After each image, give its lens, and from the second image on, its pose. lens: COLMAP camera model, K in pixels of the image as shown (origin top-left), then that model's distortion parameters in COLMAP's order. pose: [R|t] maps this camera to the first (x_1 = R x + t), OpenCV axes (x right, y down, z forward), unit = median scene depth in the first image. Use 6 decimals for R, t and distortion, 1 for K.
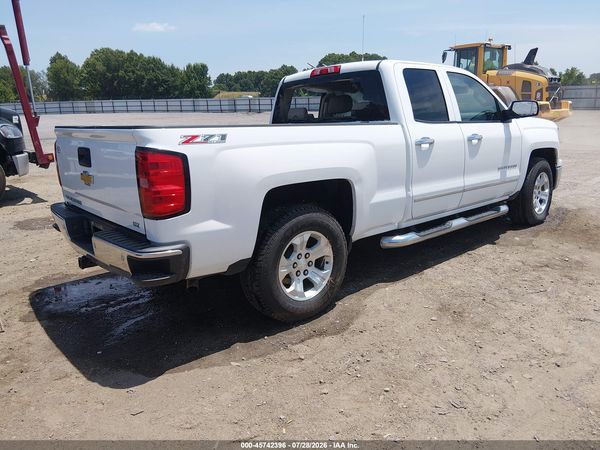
lens RADIAL K [[466.5, 0, 316.6], [0, 466.5, 221.7], [0, 0, 1]] dist [0.070389, -0.113560]
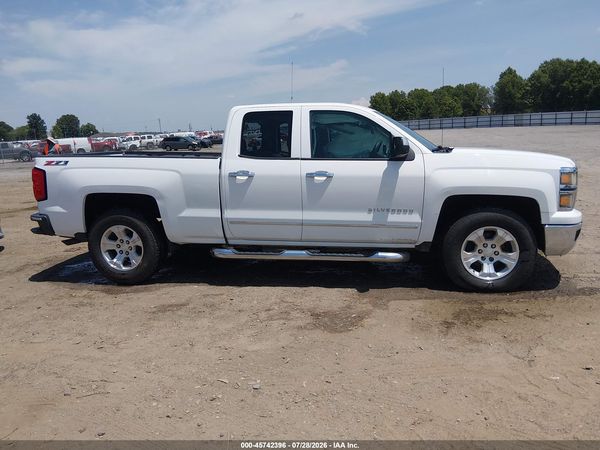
lens RADIAL K [[466.5, 0, 295.2], [0, 466.5, 226.0], [0, 0, 1]] dist [0.070389, -0.113560]
pose [[0.616591, 0.157612, -0.771346, 1.019369], [-0.169688, 0.983333, 0.065285, -0.117692], [0.768780, 0.090634, 0.633059, 0.308618]]
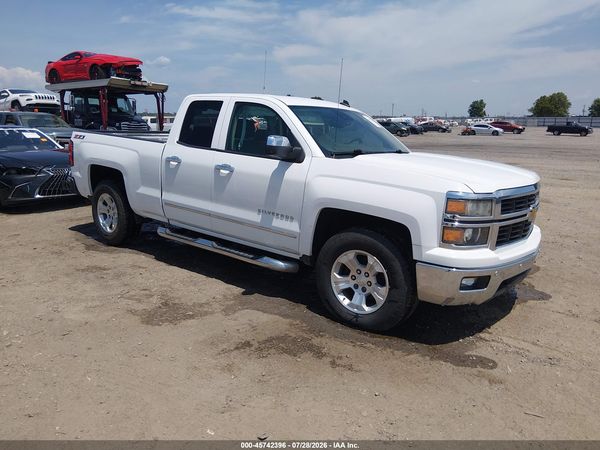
lens RADIAL K [[466.5, 0, 302.8], [0, 466.5, 219.2], [0, 0, 1]] dist [0.070389, -0.113560]
pose [[0.163247, 0.235009, -0.958186, 1.244583], [-0.262534, 0.946545, 0.187426, -0.283618], [0.951013, 0.220960, 0.216219, 0.899384]]
